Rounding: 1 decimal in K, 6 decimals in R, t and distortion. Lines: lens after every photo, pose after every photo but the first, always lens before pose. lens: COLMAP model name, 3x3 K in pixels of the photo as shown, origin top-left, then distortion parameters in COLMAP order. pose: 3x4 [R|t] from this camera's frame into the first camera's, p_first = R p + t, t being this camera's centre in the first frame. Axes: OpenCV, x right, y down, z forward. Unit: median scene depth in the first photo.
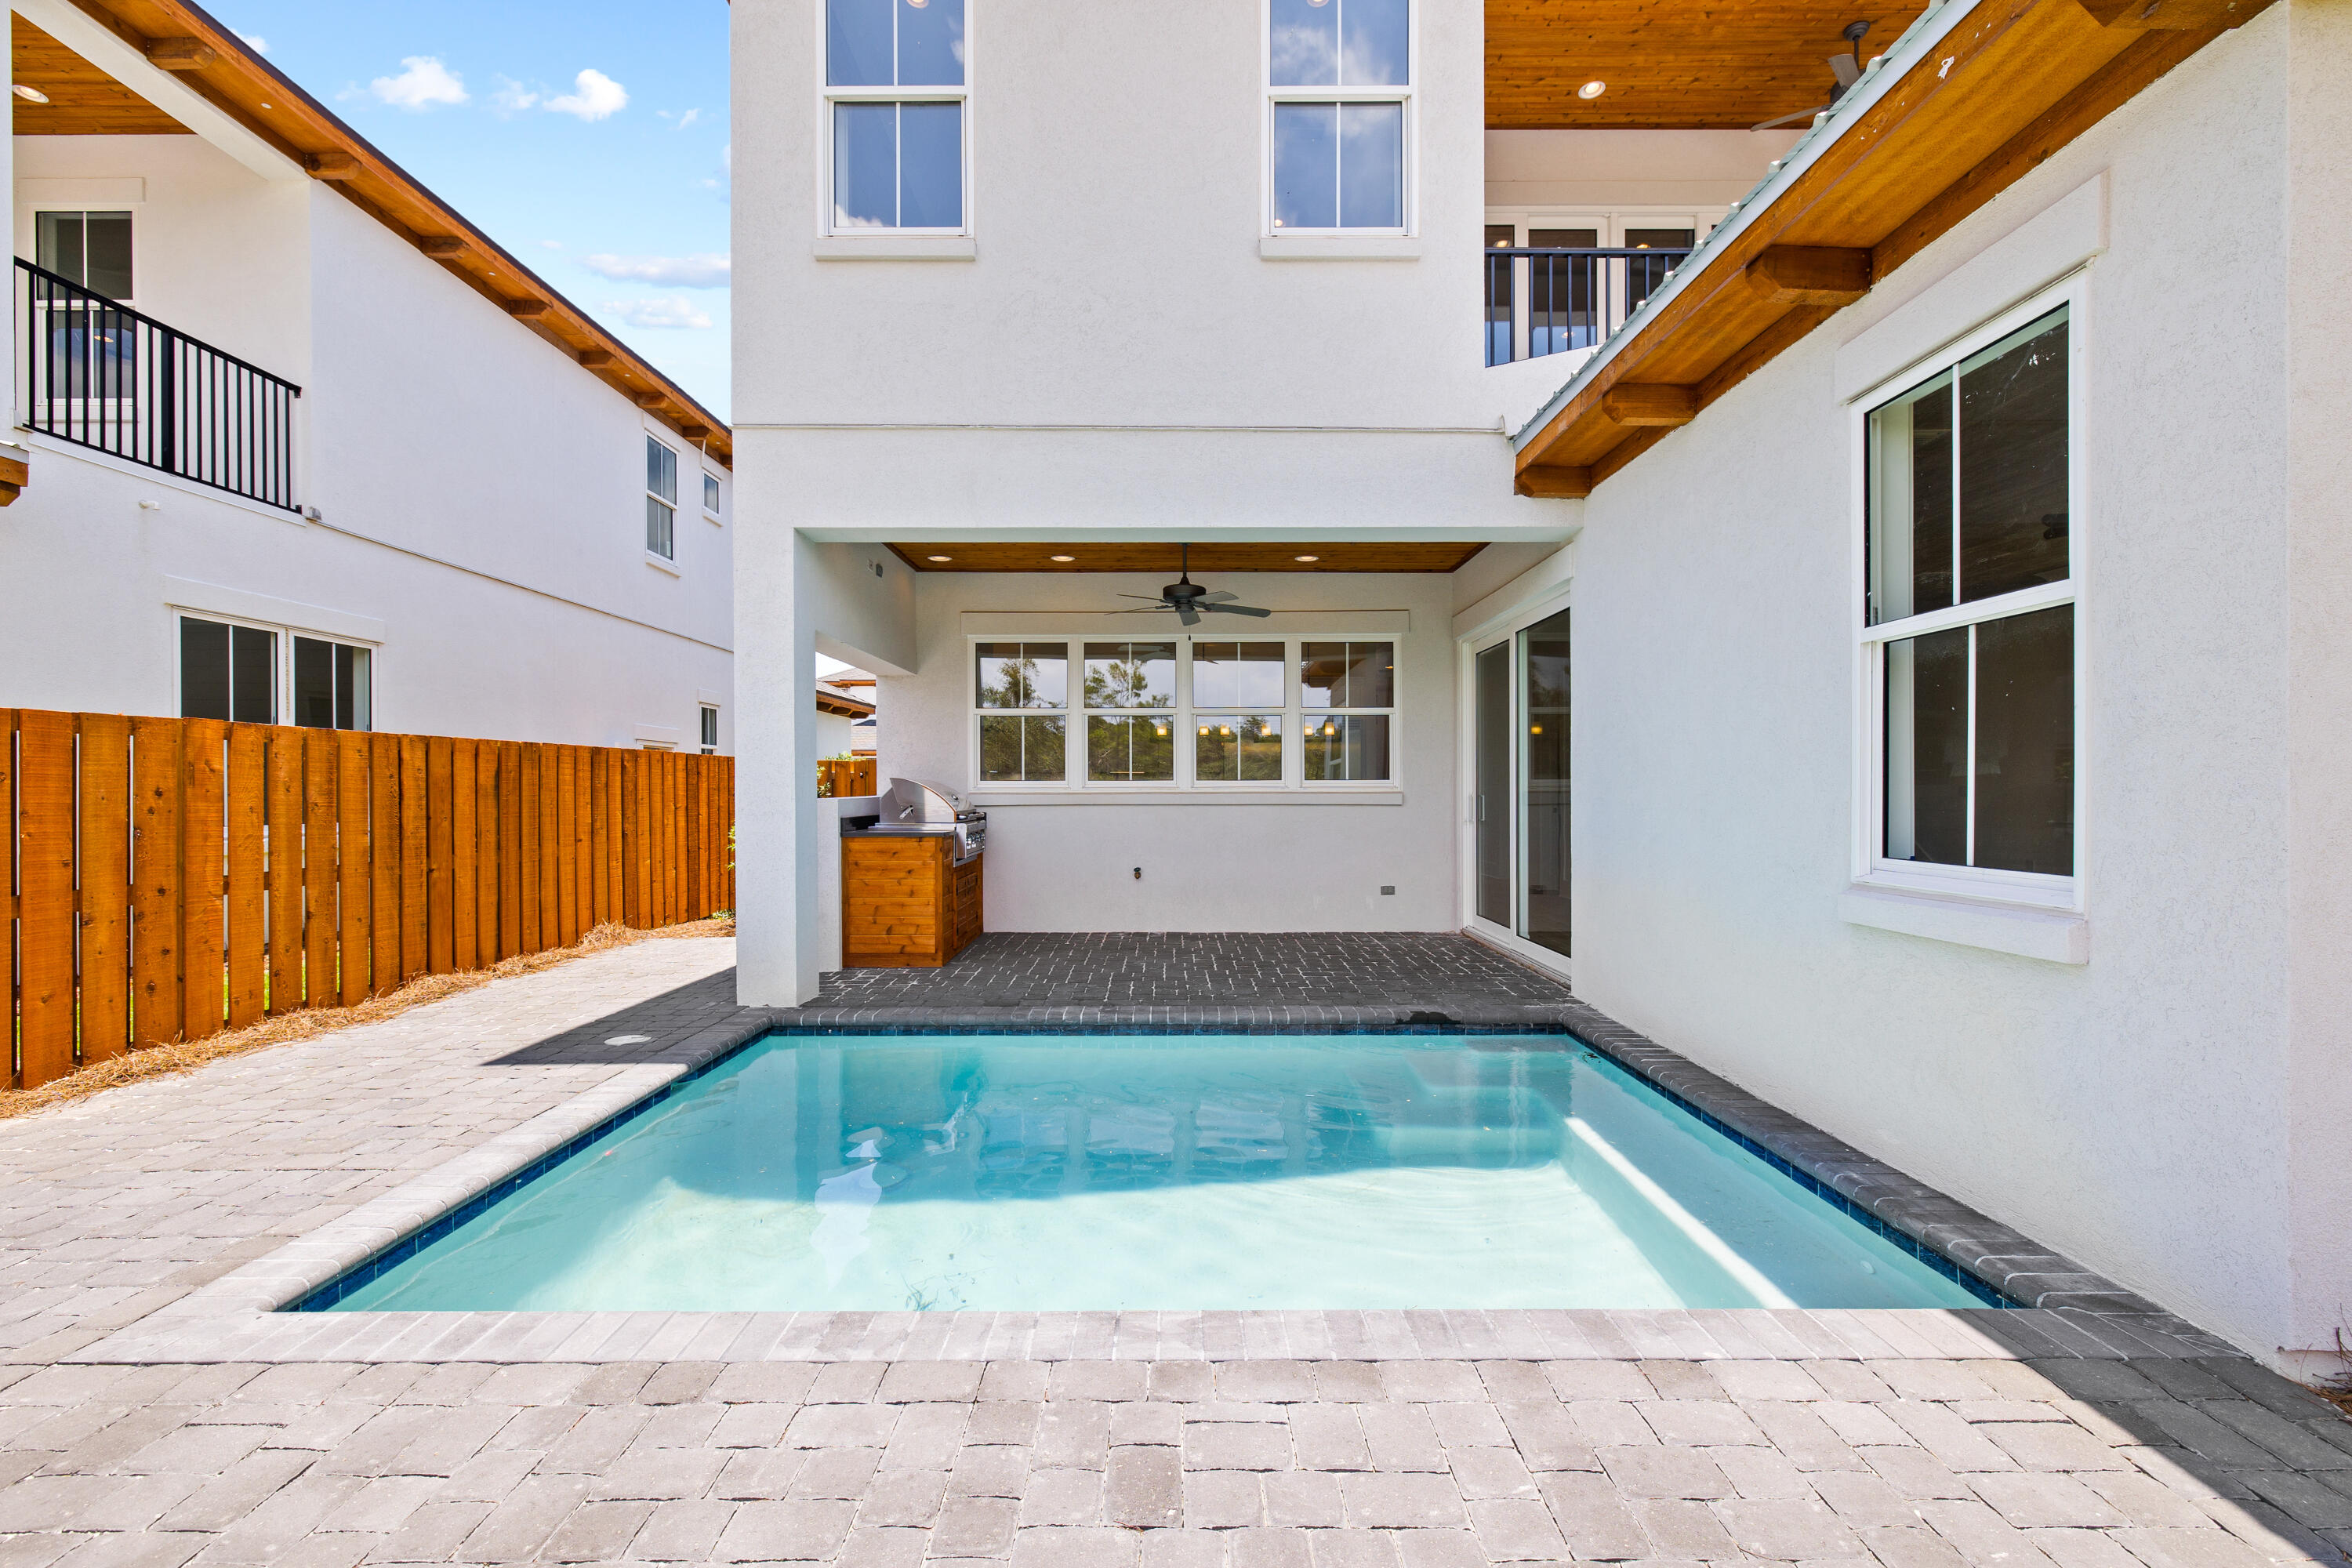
lens RADIAL K [[1003.6, 0, 1176.0], [0, 1003.6, 784.0], [0, 0, 1]] dist [0.000233, 0.000214]
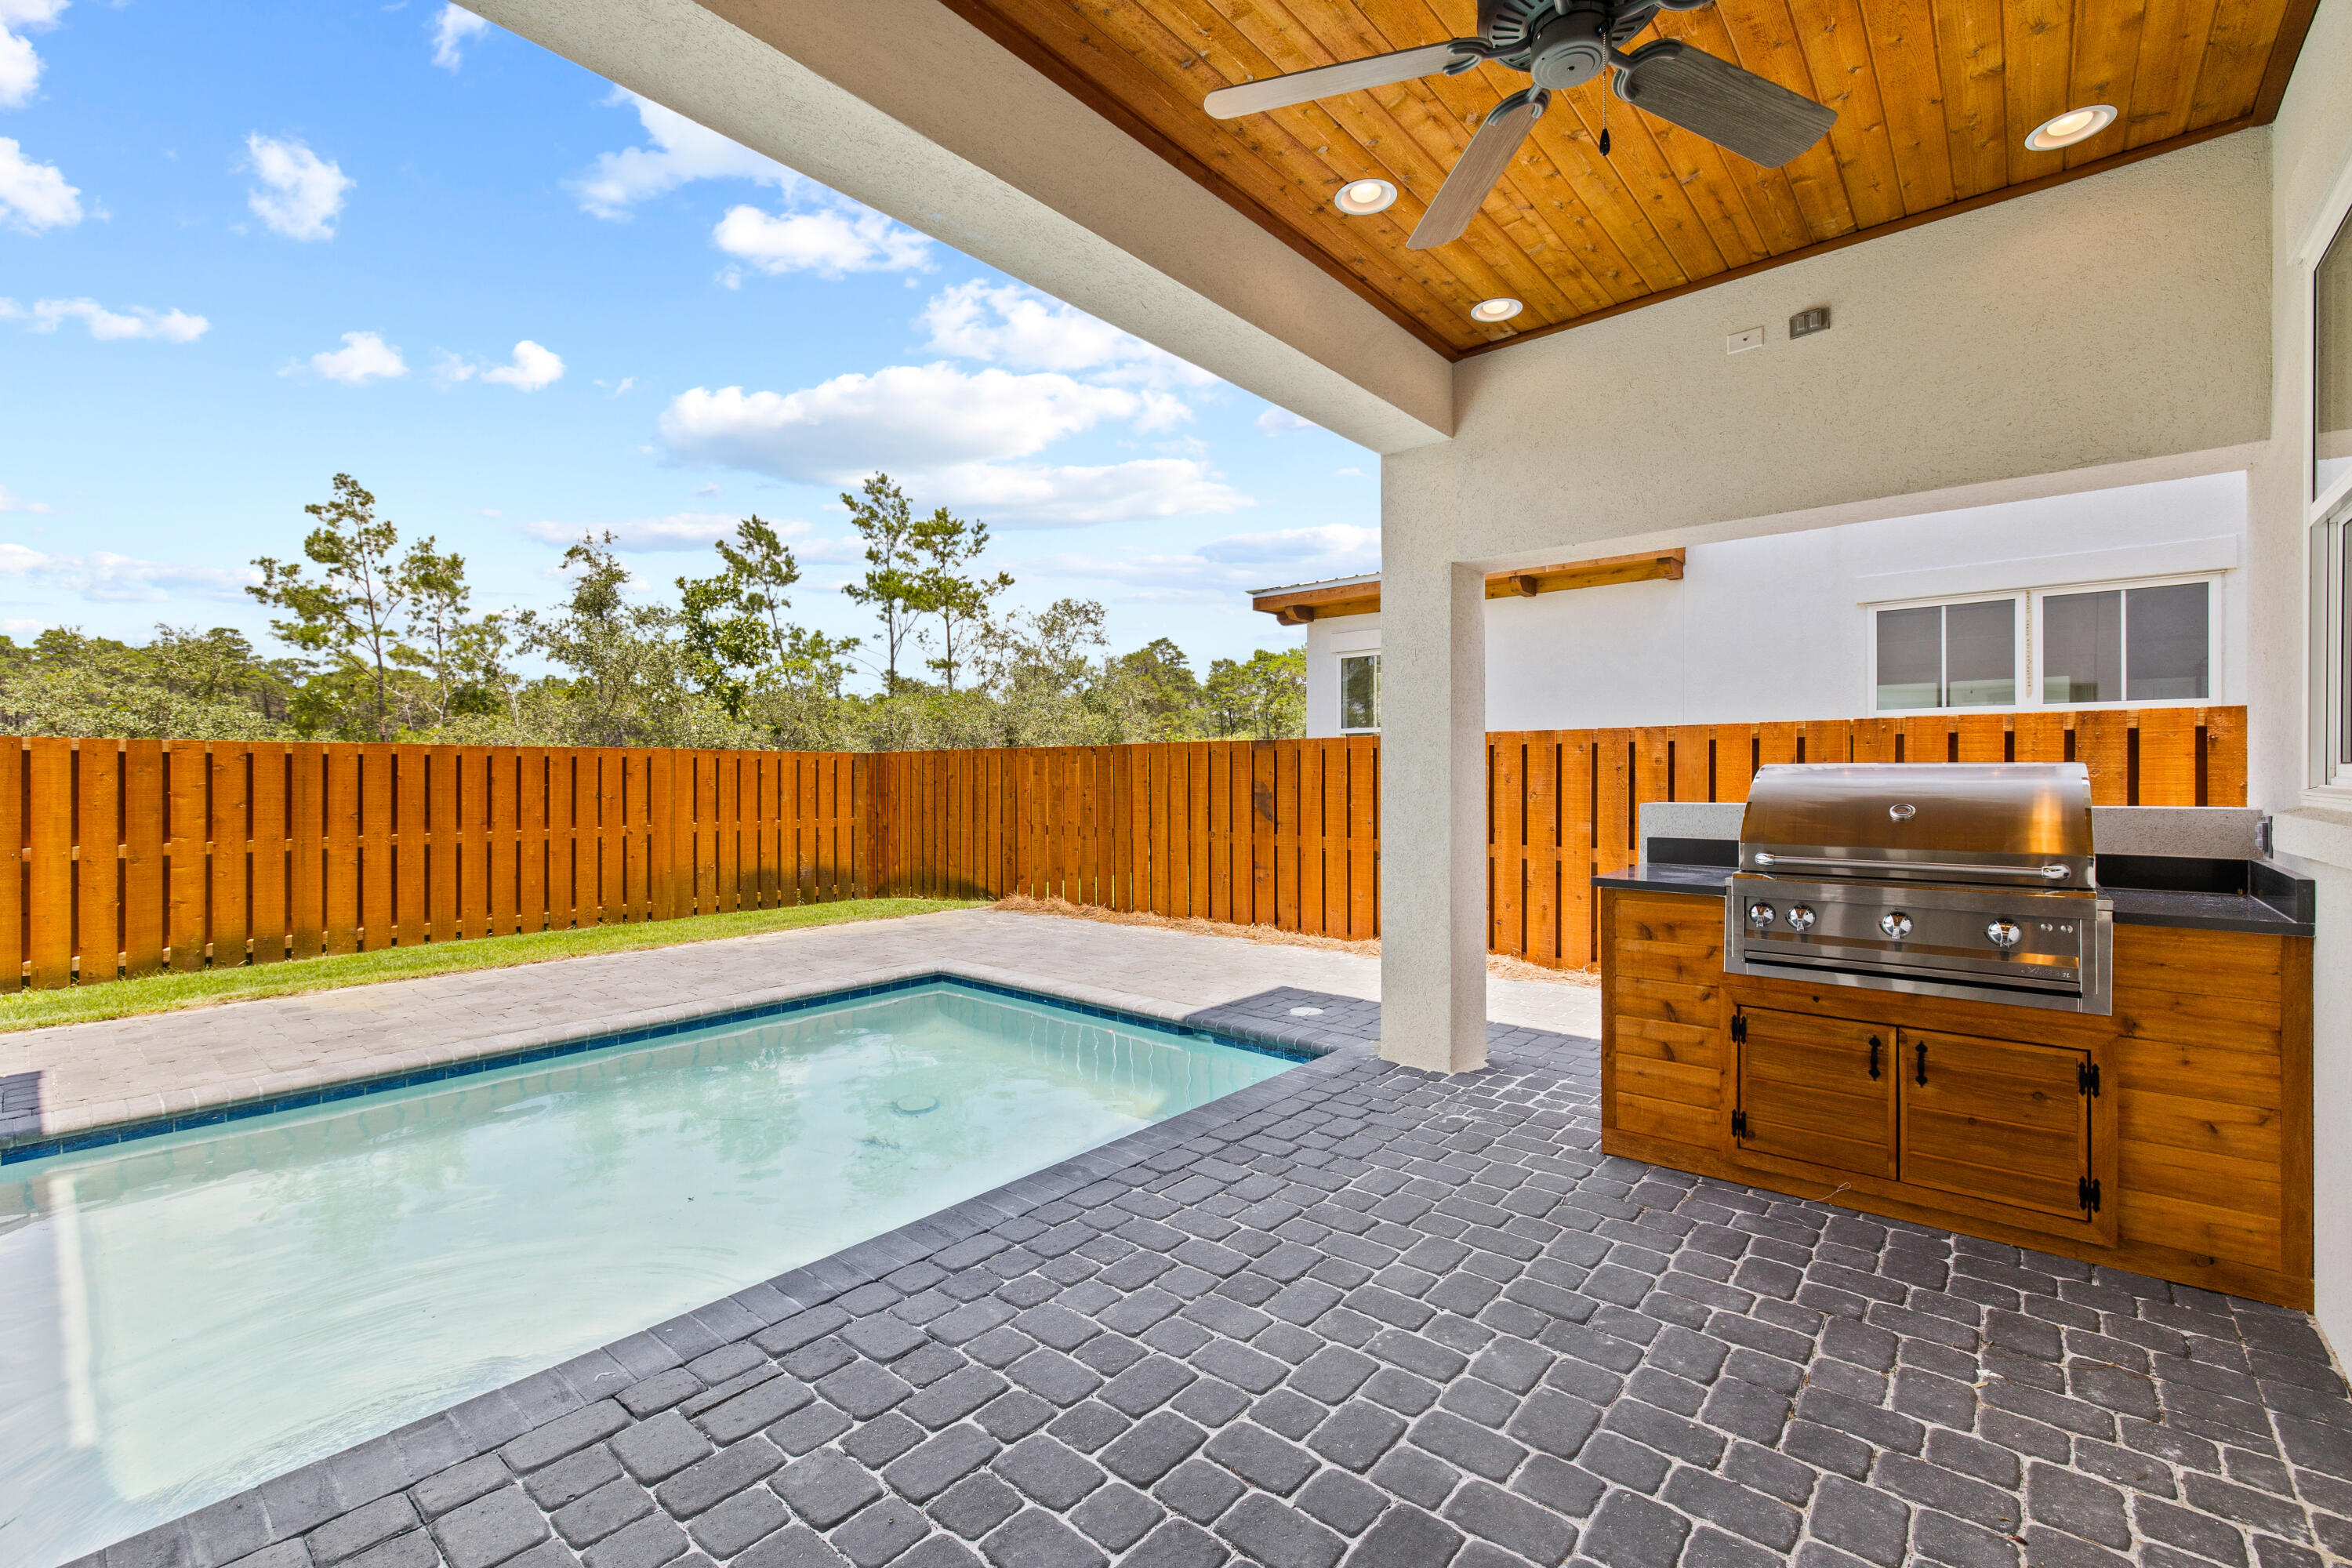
lens RADIAL K [[998.0, 0, 1176.0], [0, 998.0, 784.0], [0, 0, 1]] dist [0.002578, -0.000012]
pose [[-0.650536, 0.011412, -0.759390, 0.272493], [0.007492, 0.999935, 0.008608, -0.003700], [0.759438, -0.000090, -0.650579, 1.160485]]
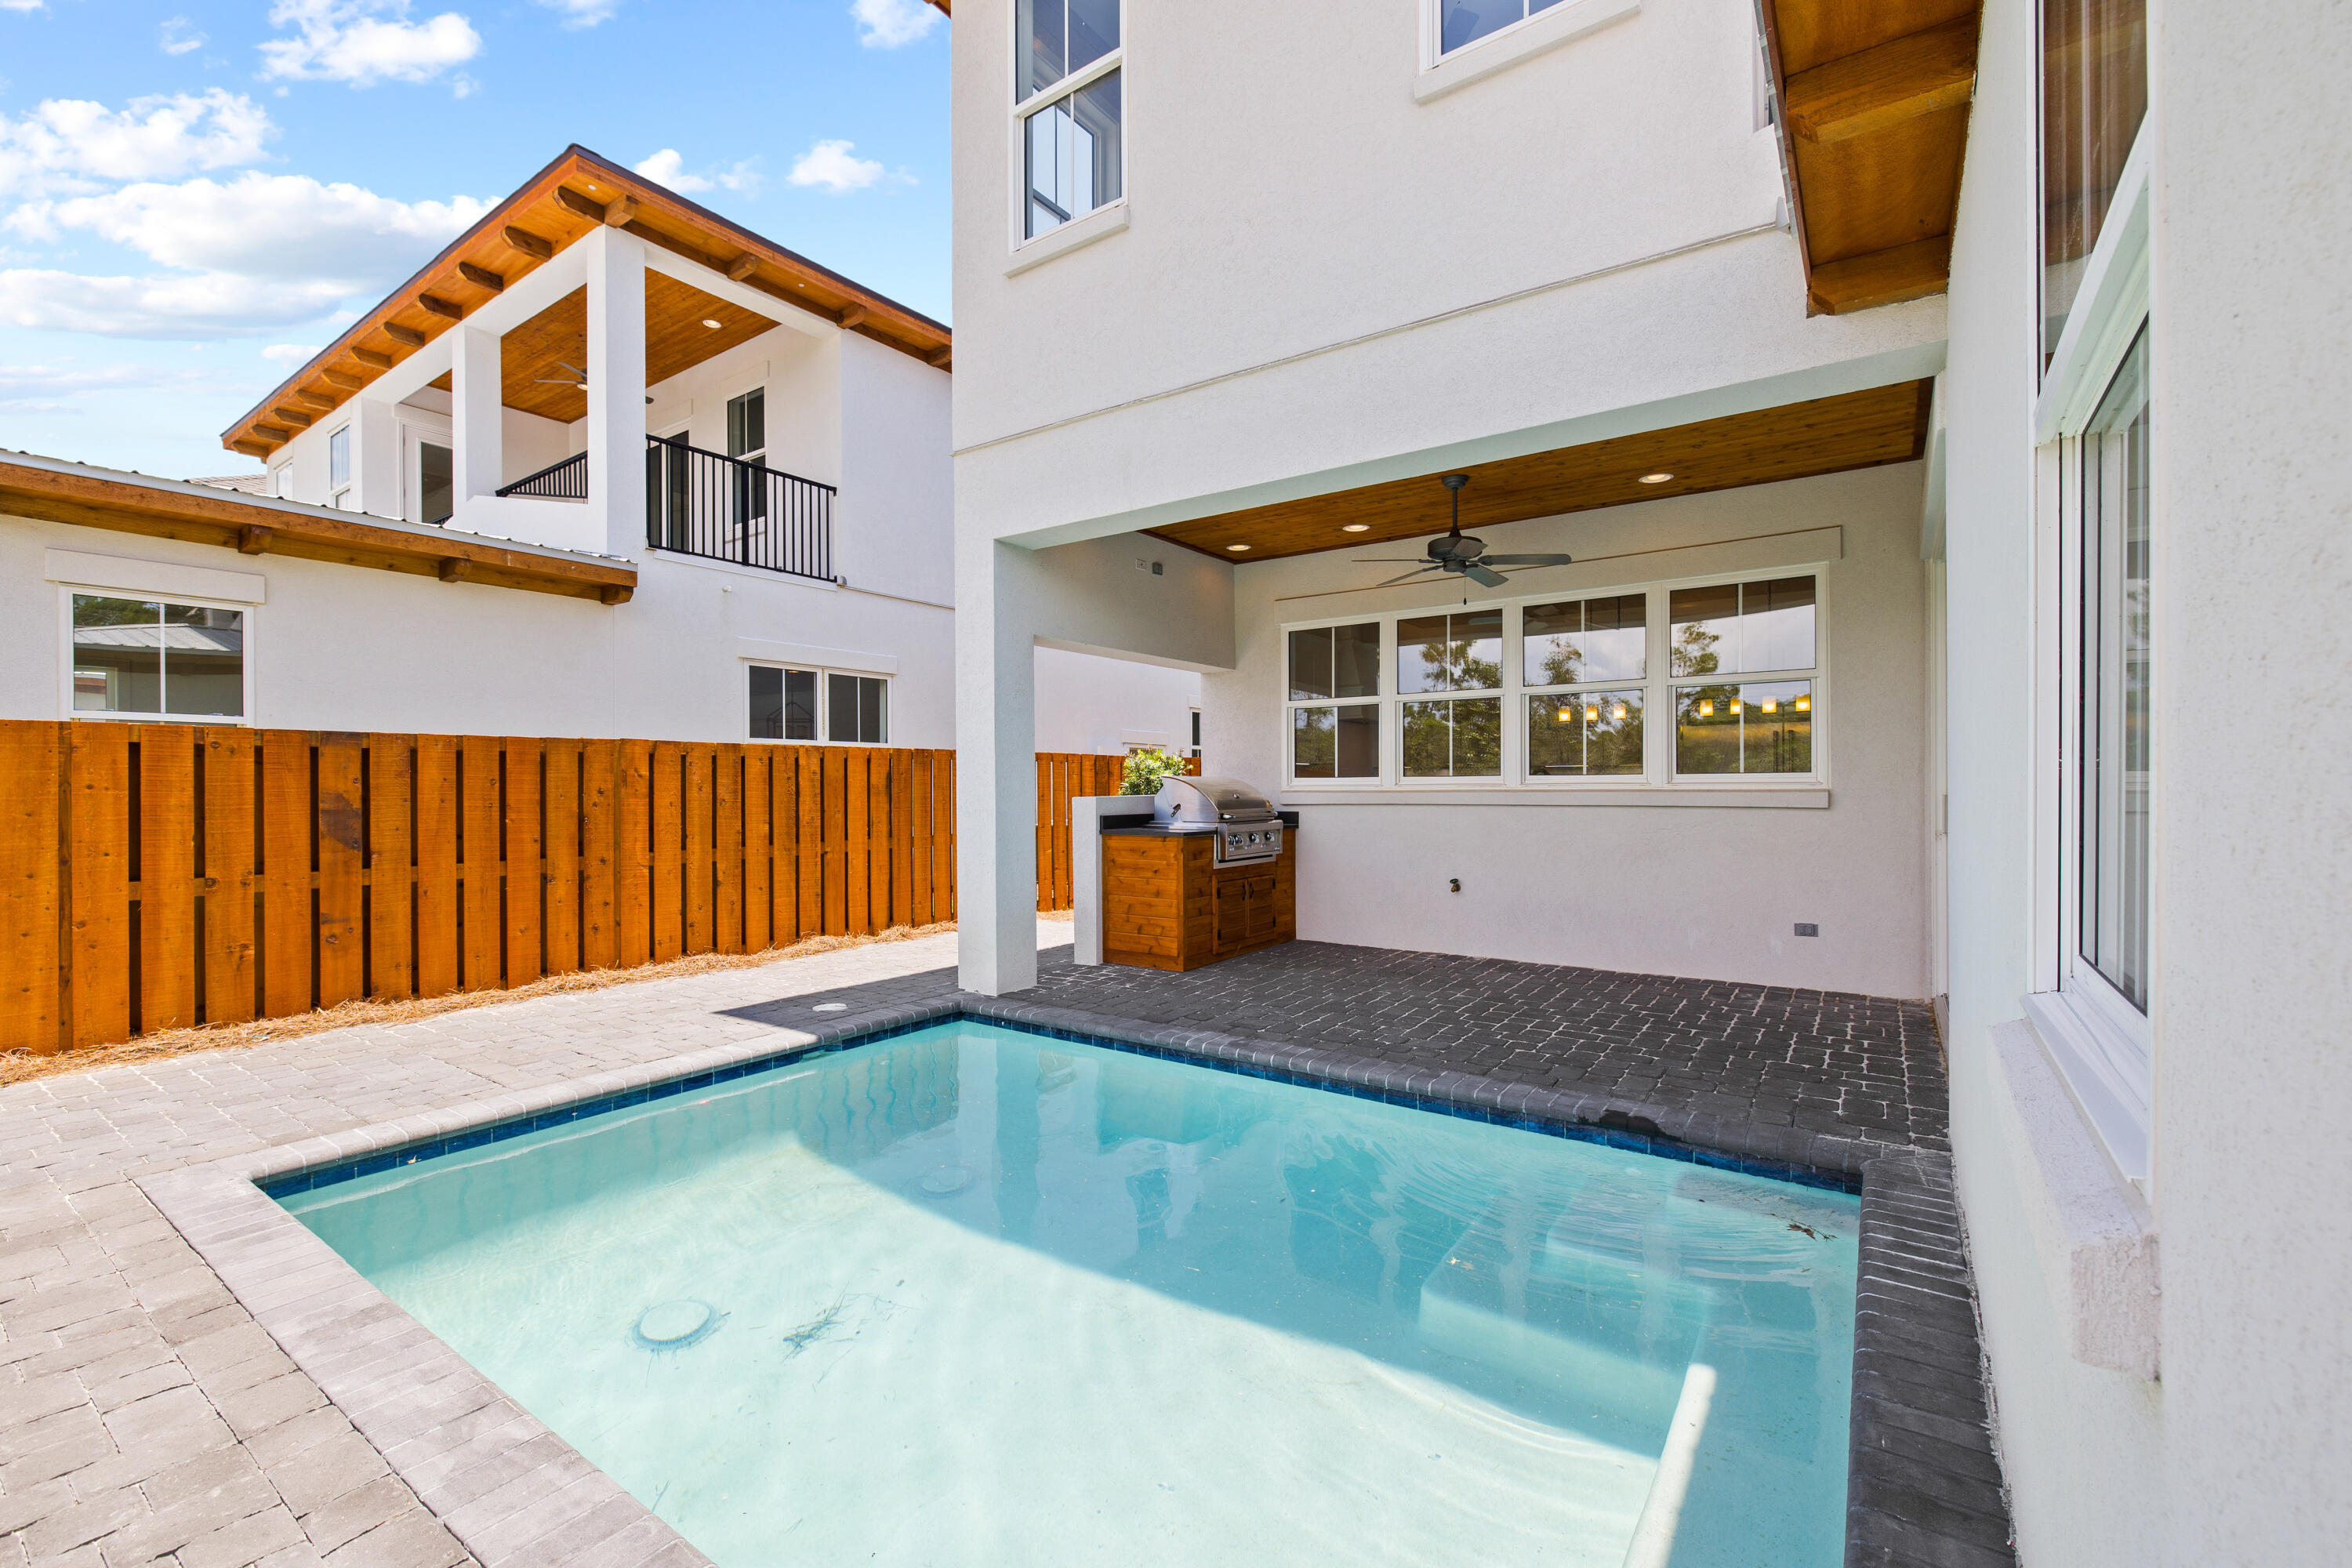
lens RADIAL K [[990.4, 0, 1176.0], [0, 990.4, 784.0], [0, 0, 1]] dist [-0.000172, -0.000070]
pose [[0.814164, -0.003621, -0.580624, 0.314146], [0.006060, 0.999979, 0.002261, -0.000466], [0.580603, -0.005359, 0.814169, 0.222575]]
